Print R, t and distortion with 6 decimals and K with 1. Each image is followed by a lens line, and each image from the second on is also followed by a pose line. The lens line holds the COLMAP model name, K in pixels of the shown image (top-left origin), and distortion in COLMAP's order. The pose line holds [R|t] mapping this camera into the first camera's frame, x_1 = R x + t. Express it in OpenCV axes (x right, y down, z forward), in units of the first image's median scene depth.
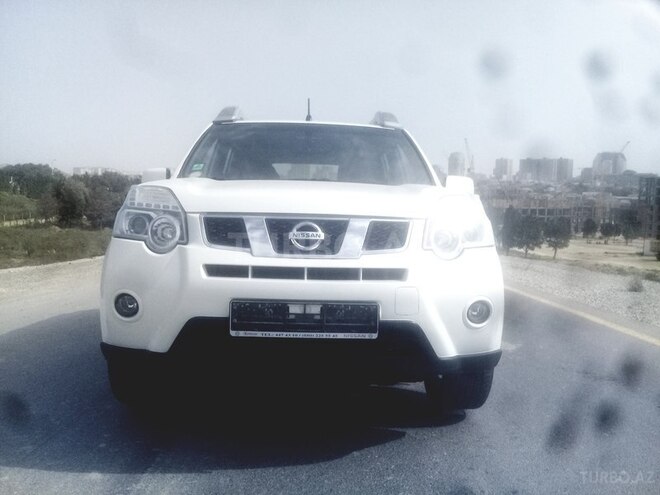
lens RADIAL K [[601.0, 0, 330.0], [0, 601.0, 247.5], [0, 0, 1]] dist [0.105645, -0.270725]
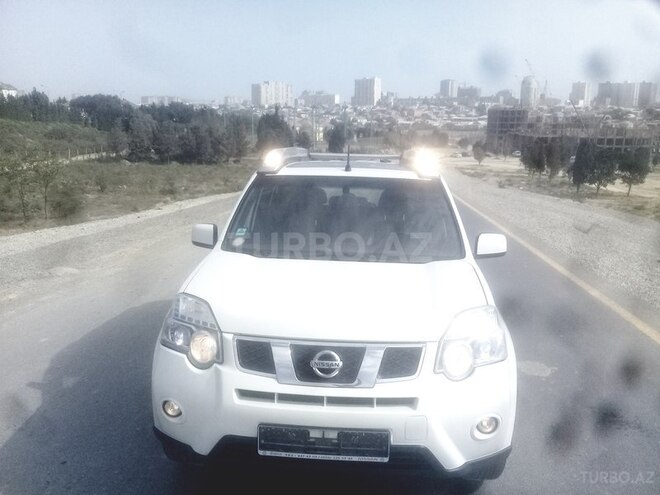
lens RADIAL K [[604.1, 0, 330.0], [0, 604.1, 247.5], [0, 0, 1]] dist [0.009382, -0.003086]
pose [[0.994838, 0.015697, -0.100253, 0.075814], [-0.005094, 0.994443, 0.105155, -0.353929], [0.101346, -0.104102, 0.989390, -0.076246]]
